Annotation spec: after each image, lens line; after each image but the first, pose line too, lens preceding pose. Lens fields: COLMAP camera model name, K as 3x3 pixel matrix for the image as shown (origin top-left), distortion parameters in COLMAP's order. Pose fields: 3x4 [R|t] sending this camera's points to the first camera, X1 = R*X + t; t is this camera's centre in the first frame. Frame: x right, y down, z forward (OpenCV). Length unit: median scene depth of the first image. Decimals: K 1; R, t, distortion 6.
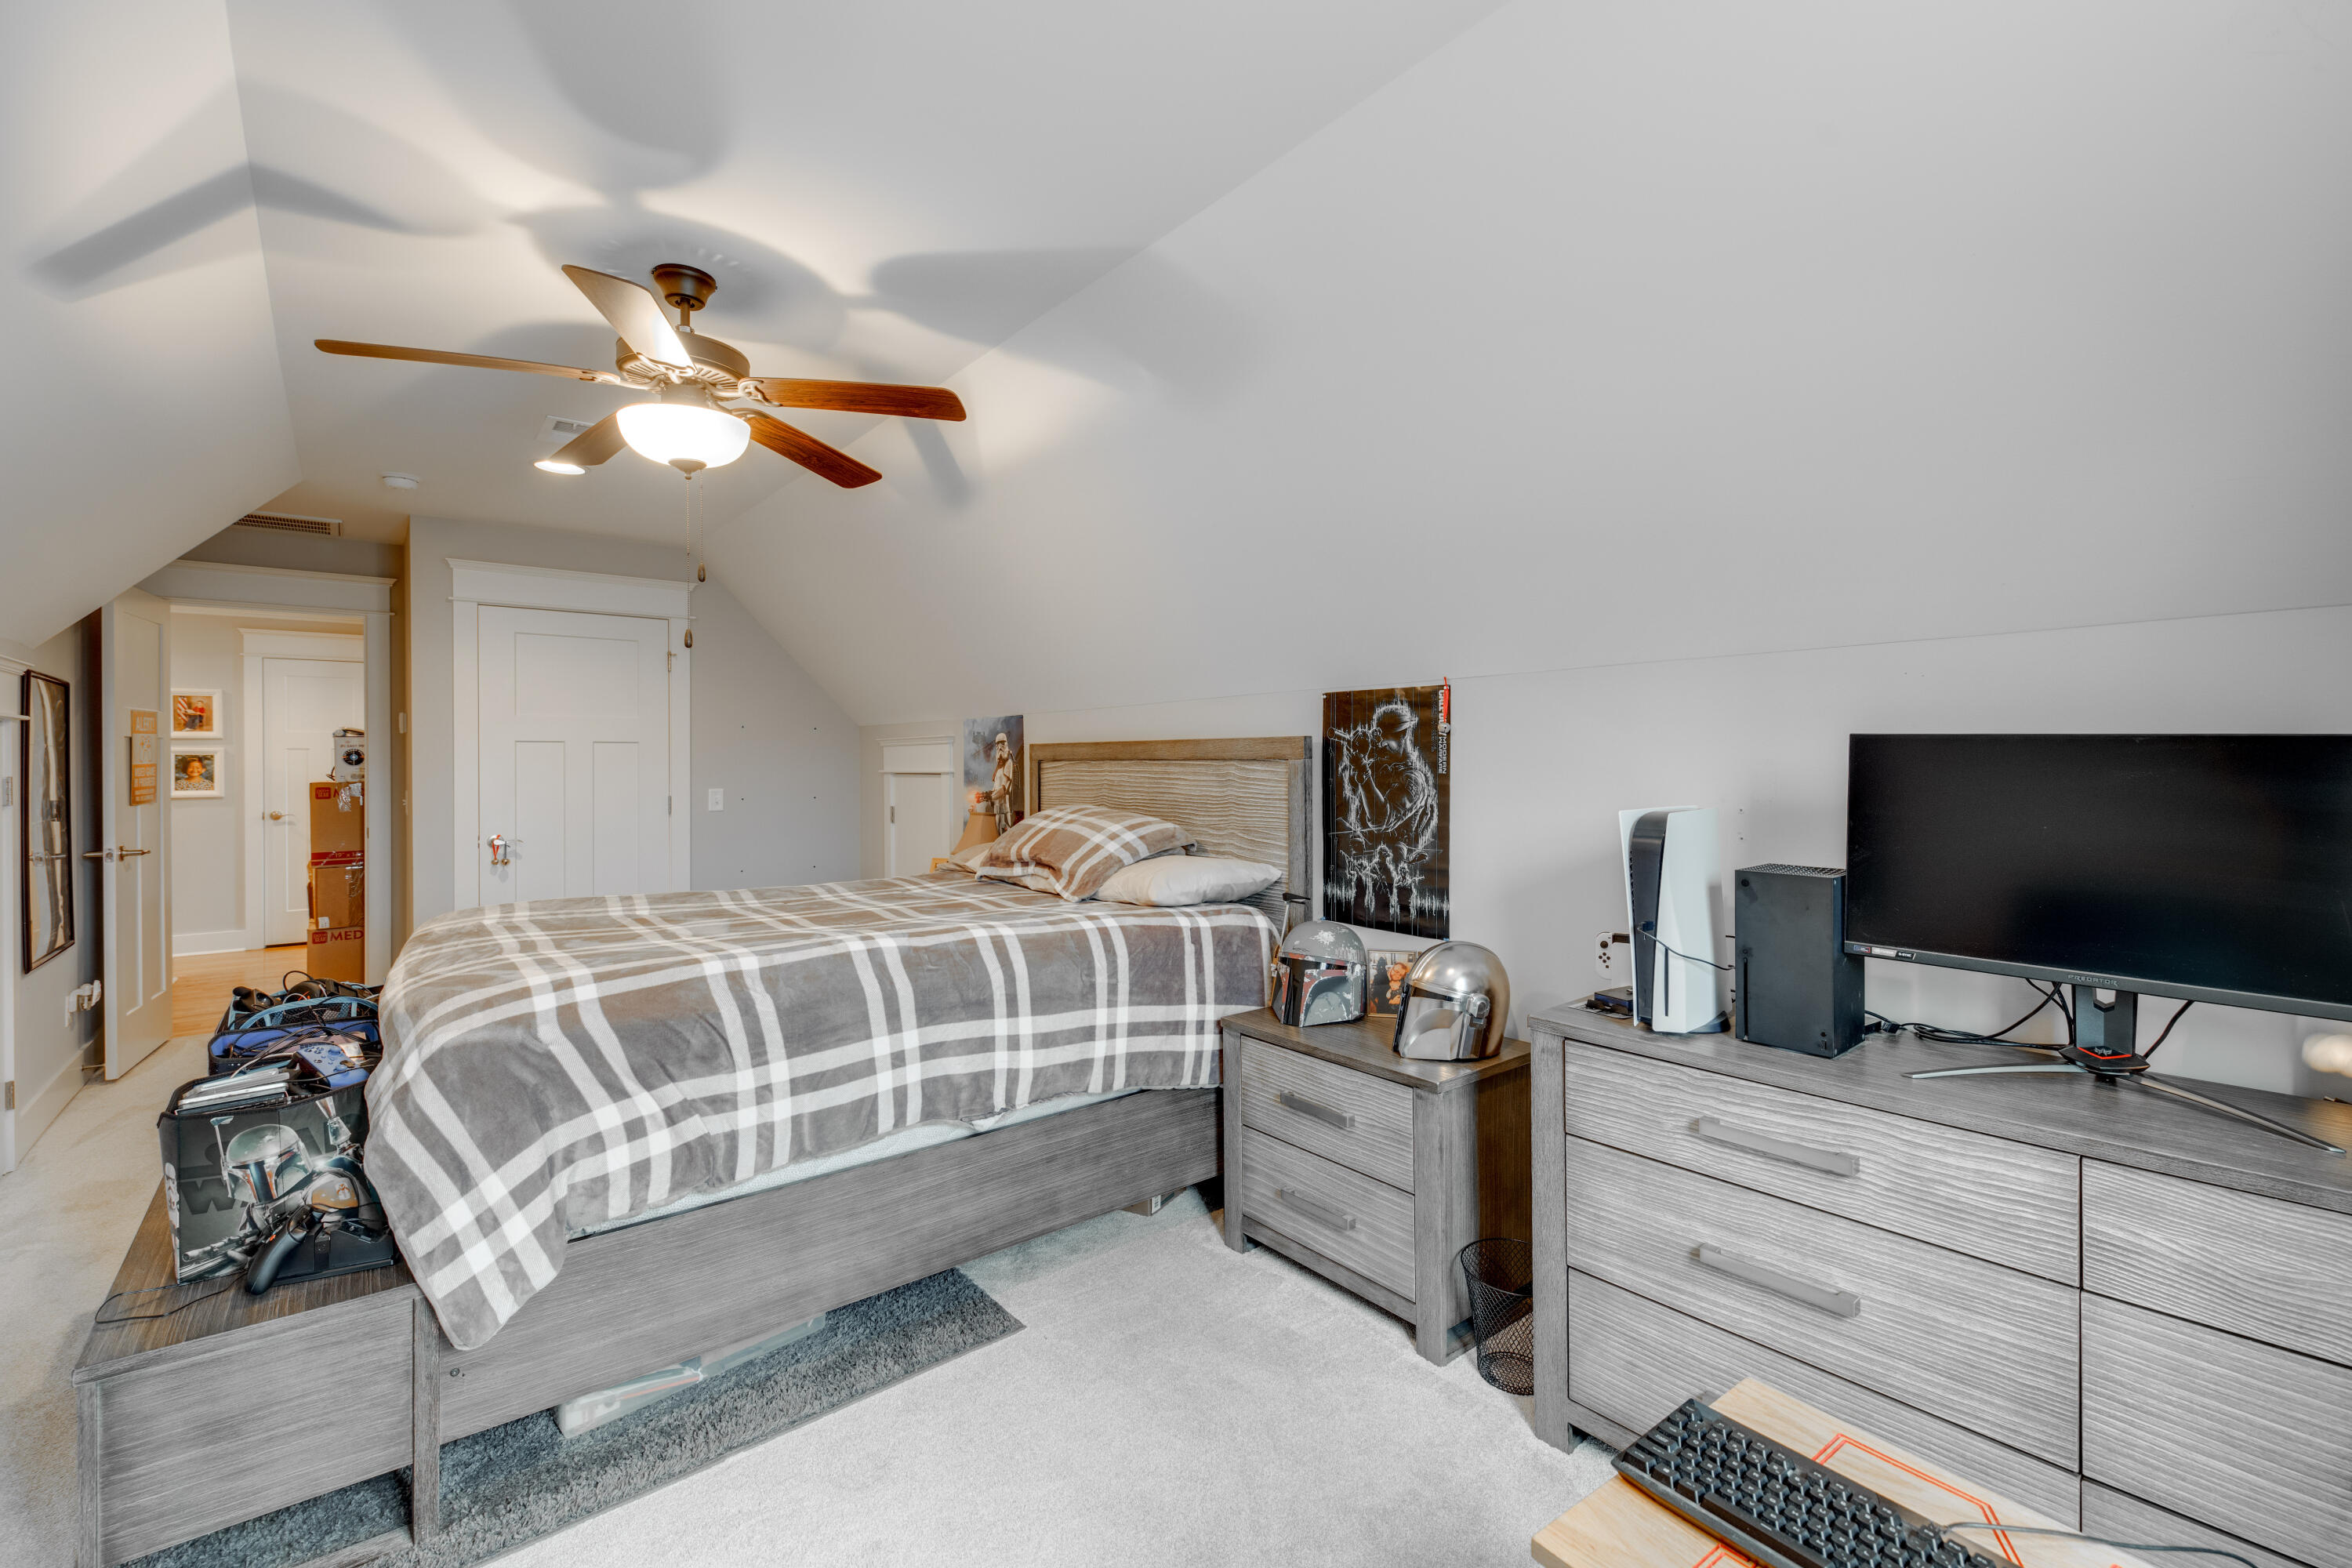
lens RADIAL K [[1018.0, 0, 1188.4], [0, 1018.0, 773.5], [0, 0, 1]] dist [0.017464, -0.003082]
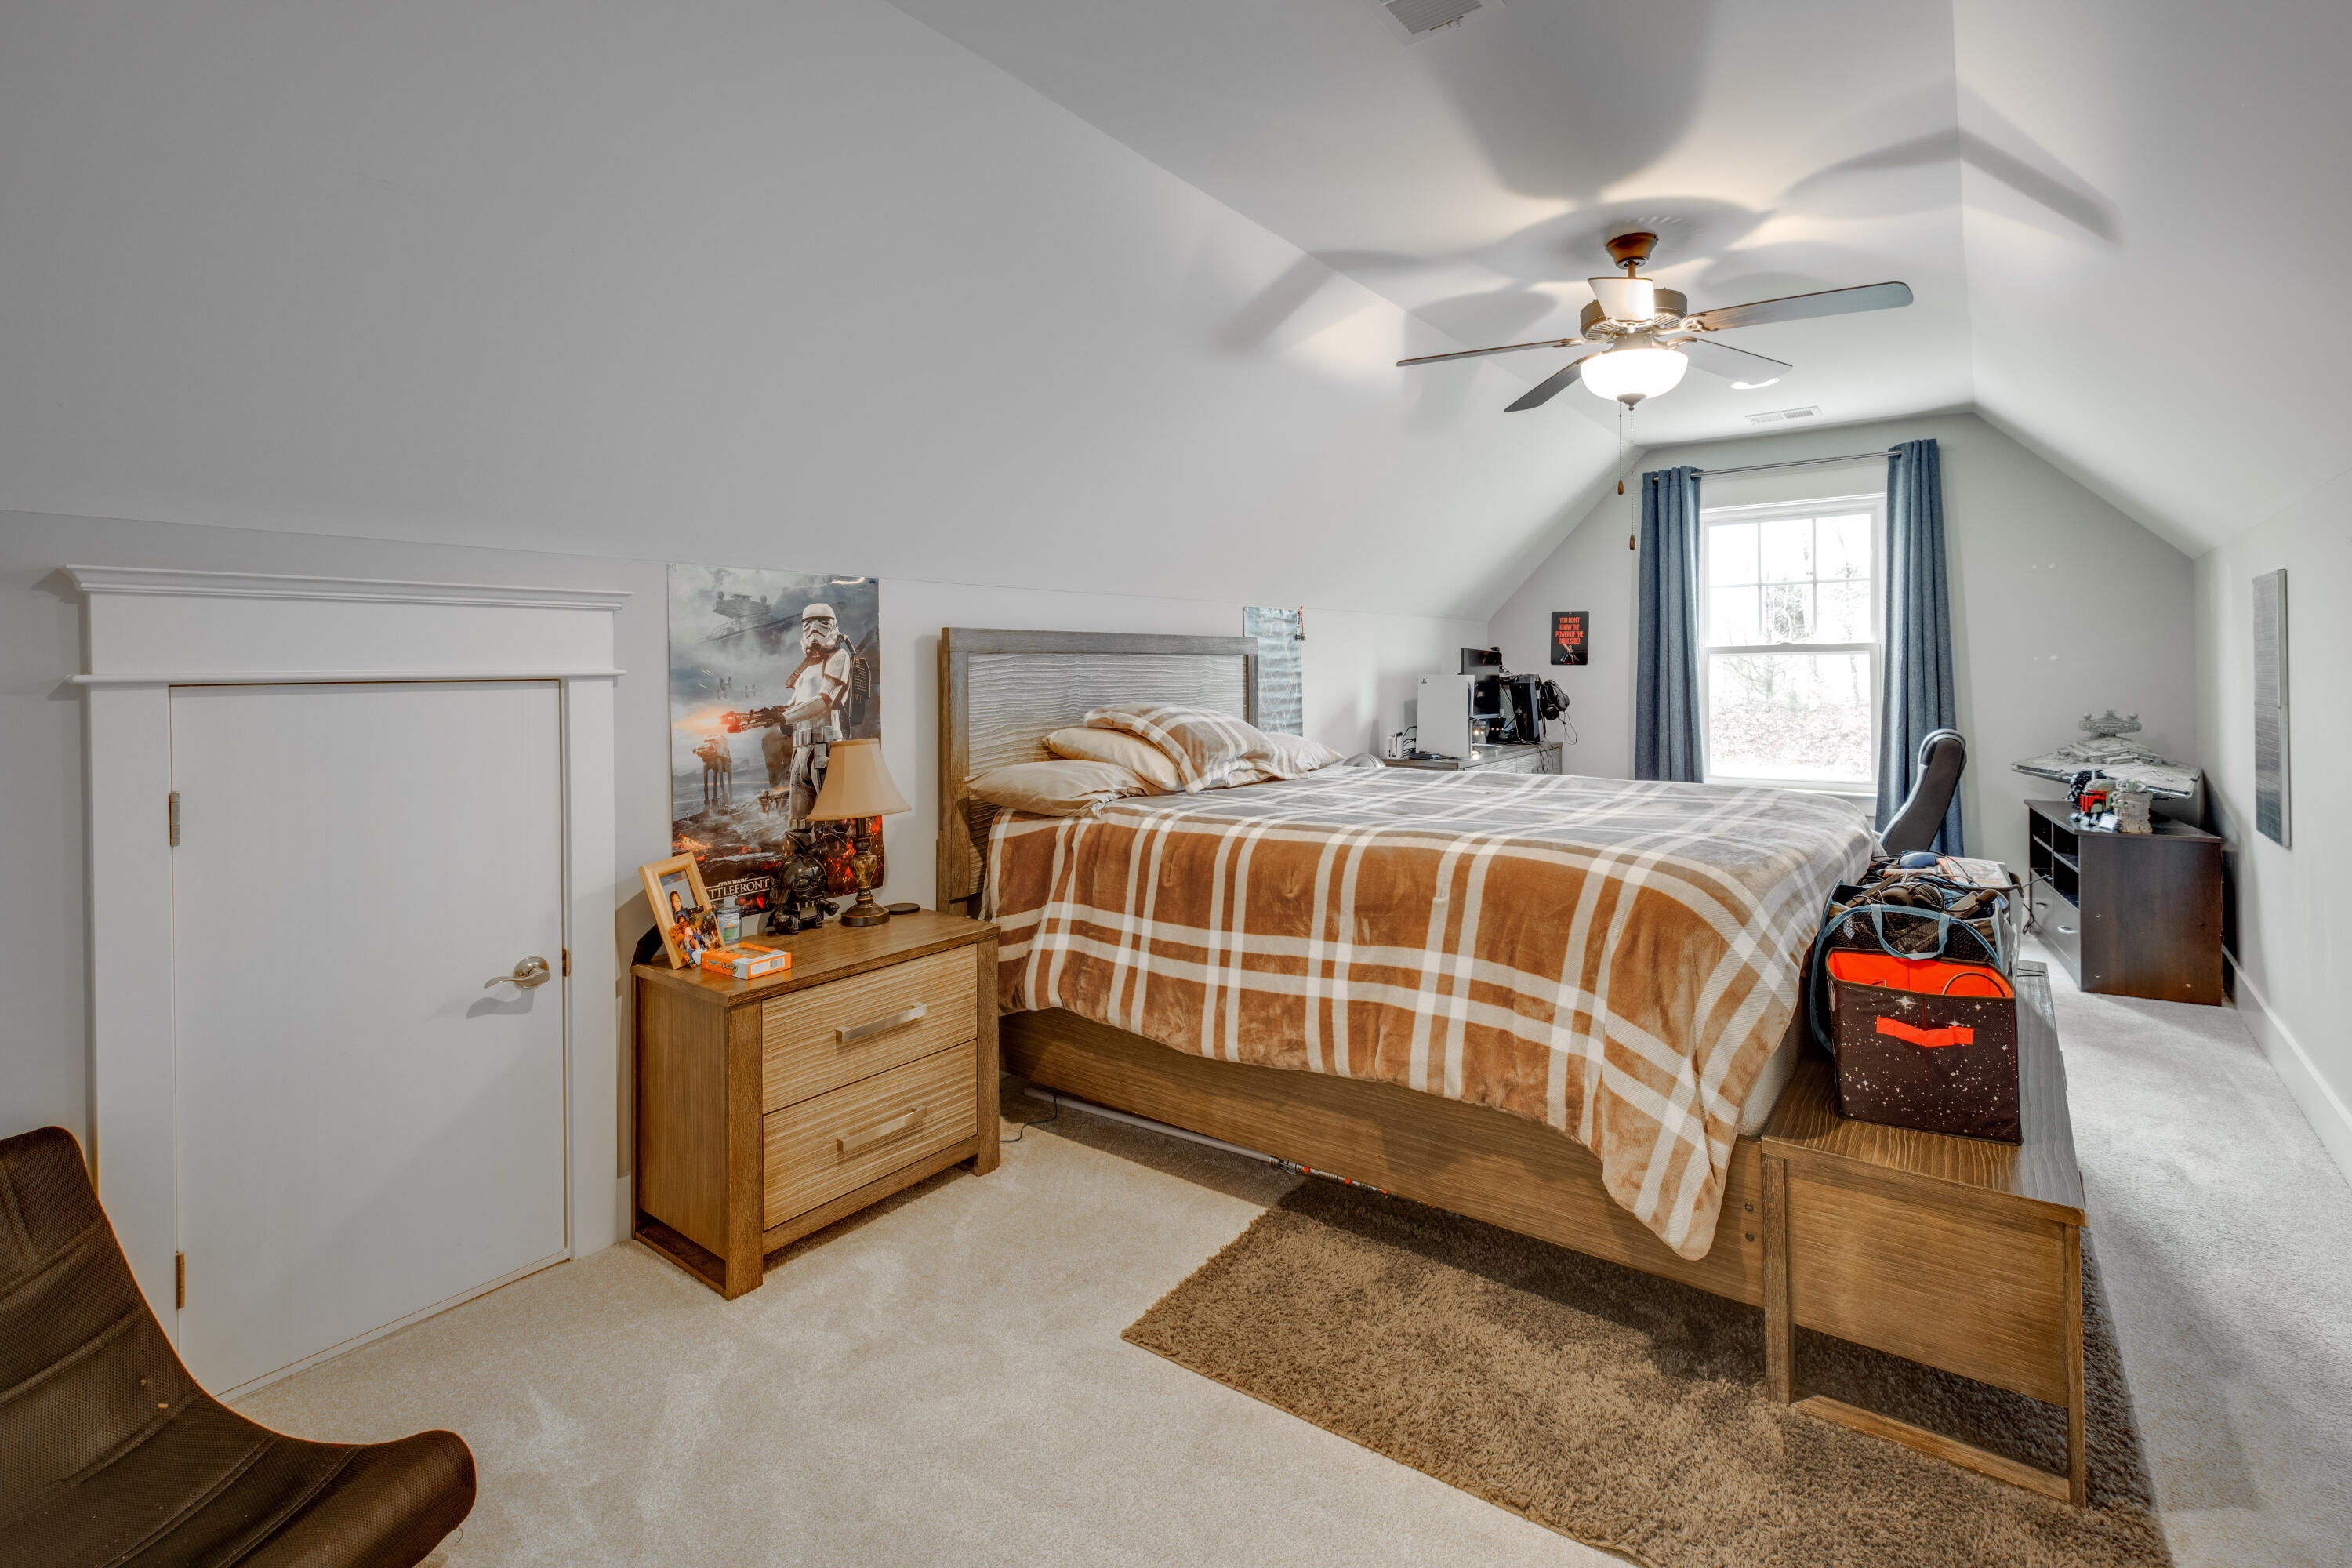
lens RADIAL K [[1069.5, 0, 1196.7], [0, 1069.5, 686.8], [0, 0, 1]] dist [-0.001423, 0.000164]
pose [[-0.249790, -0.006922, 0.968275, -1.364727], [0.024827, 0.999600, 0.013550, 0.007730], [-0.967982, 0.027424, -0.249518, 1.572663]]
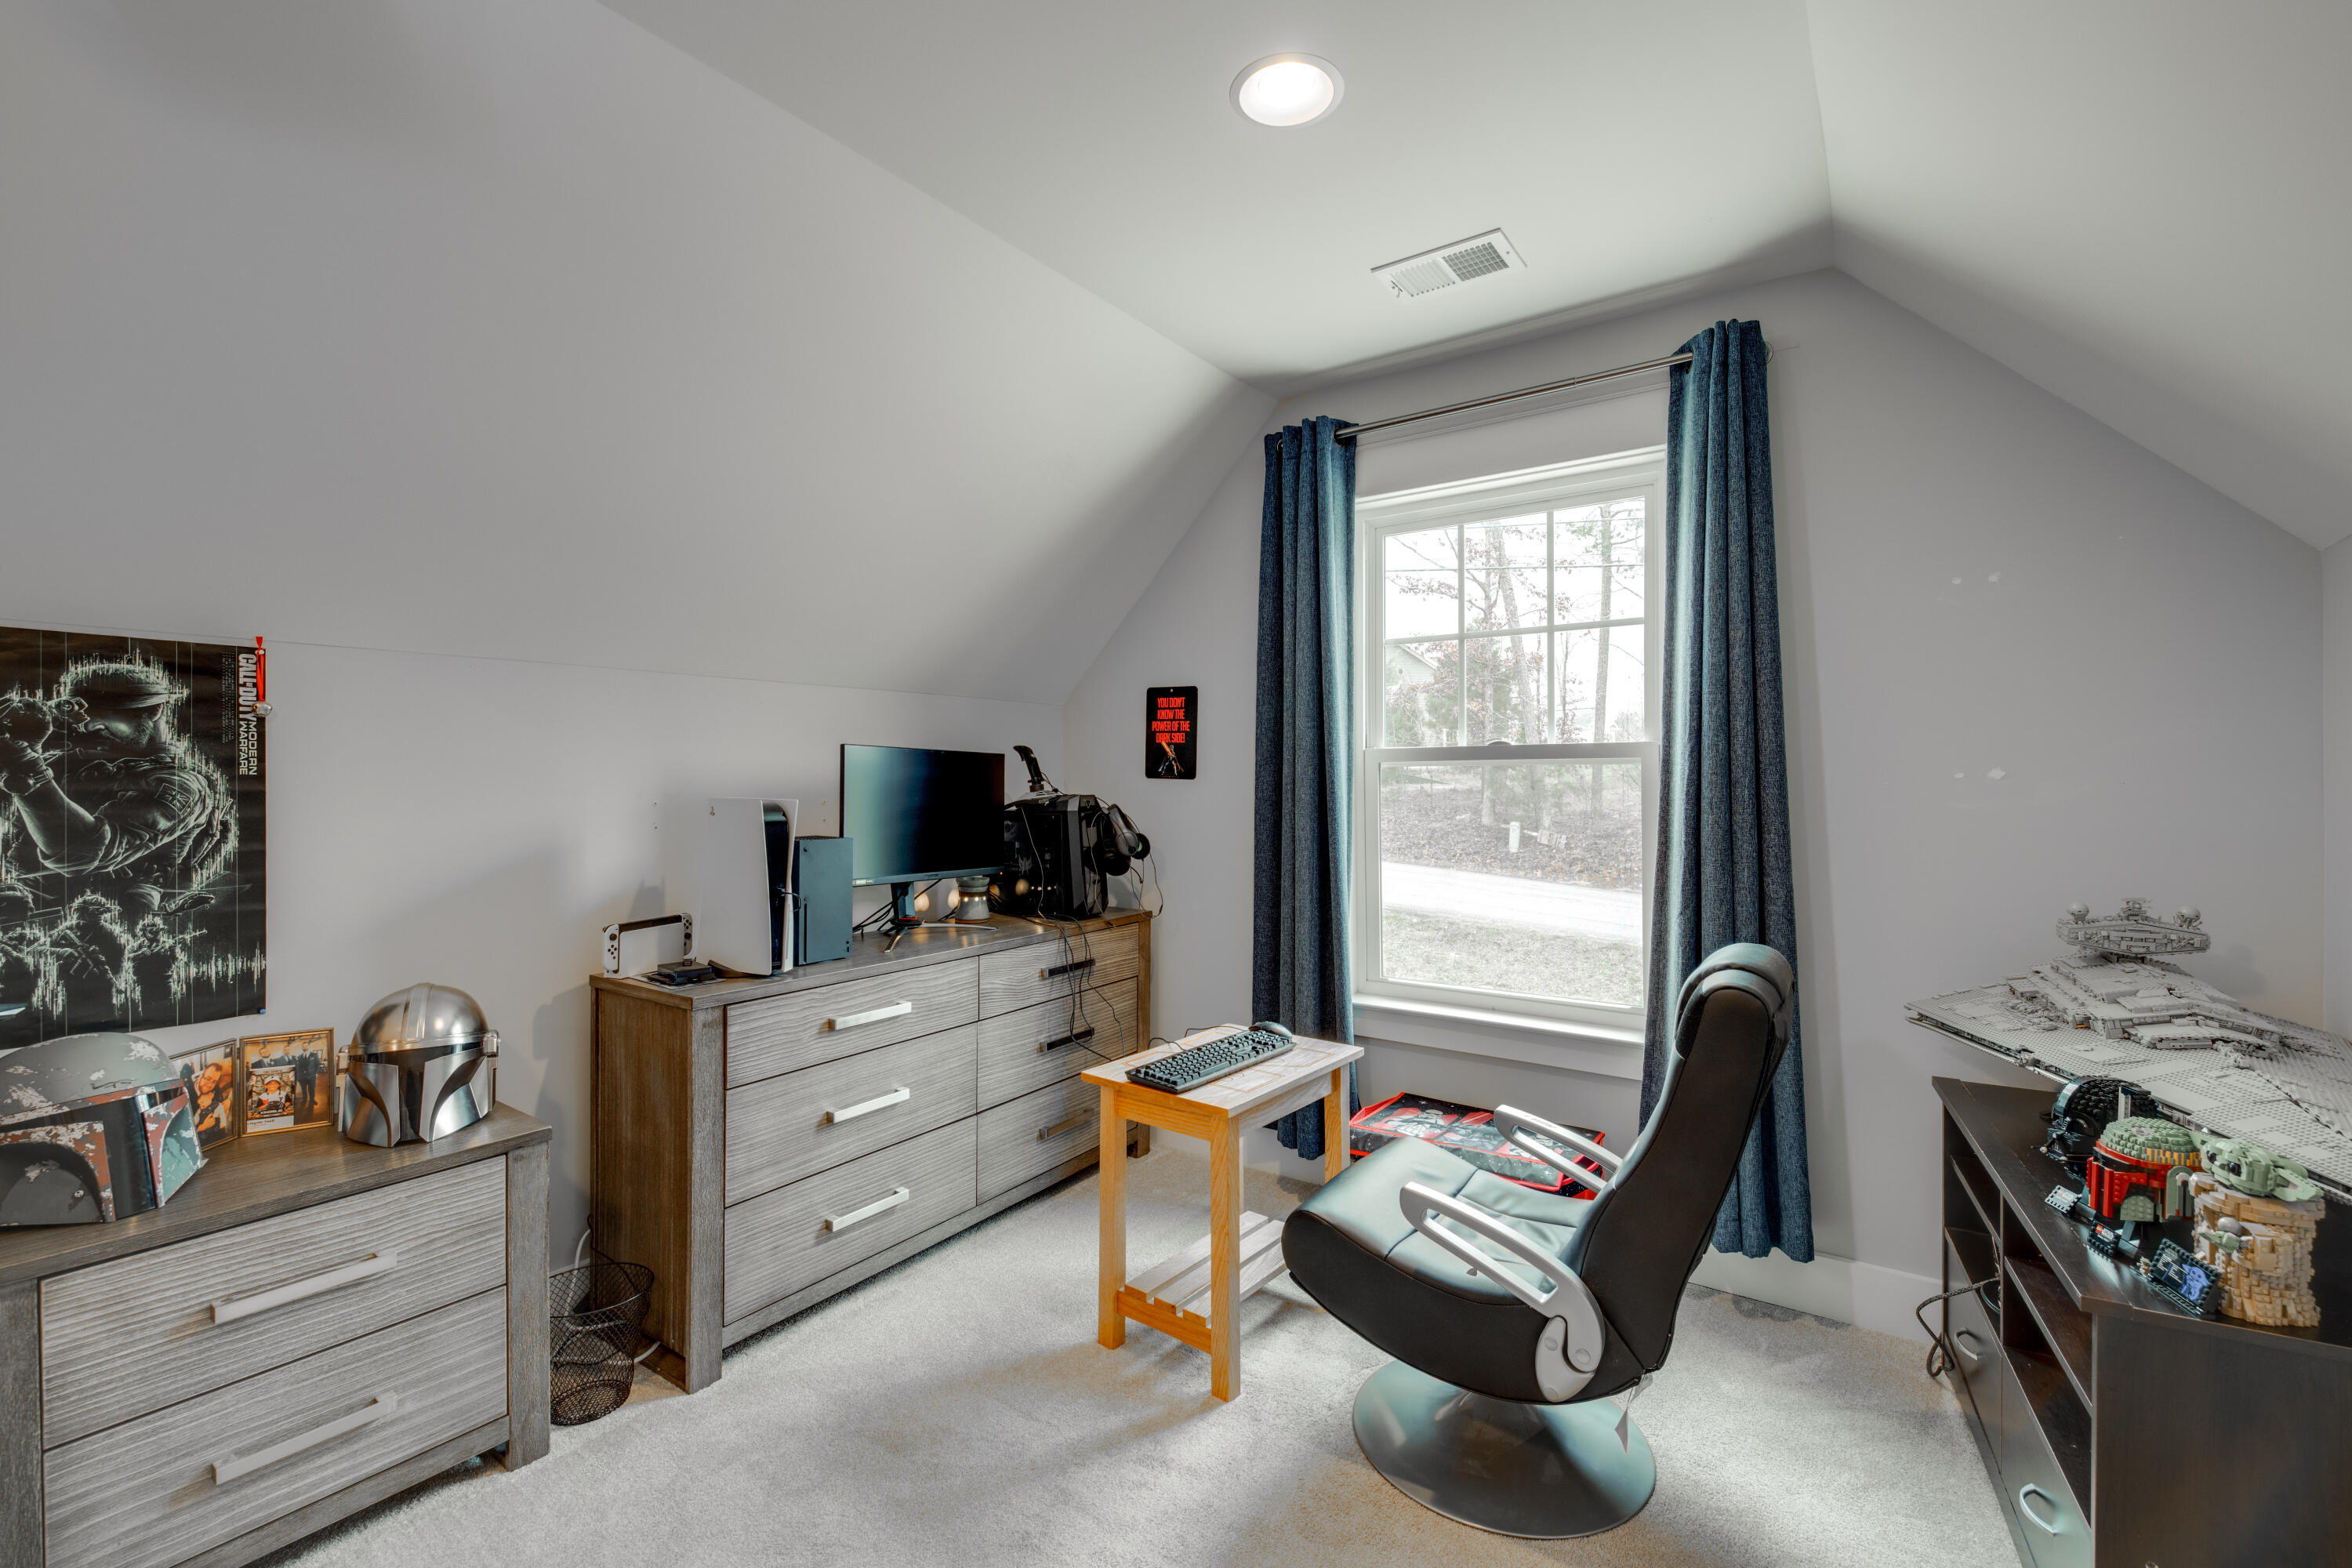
lens RADIAL K [[1018.0, 0, 1190.2], [0, 1018.0, 787.0], [0, 0, 1]] dist [0.017464, -0.003082]
pose [[-0.278027, -0.004409, 0.960563, -0.583999], [0.015340, 0.999842, 0.009029, 0.011552], [-0.960451, 0.017246, -0.277916, 0.561669]]
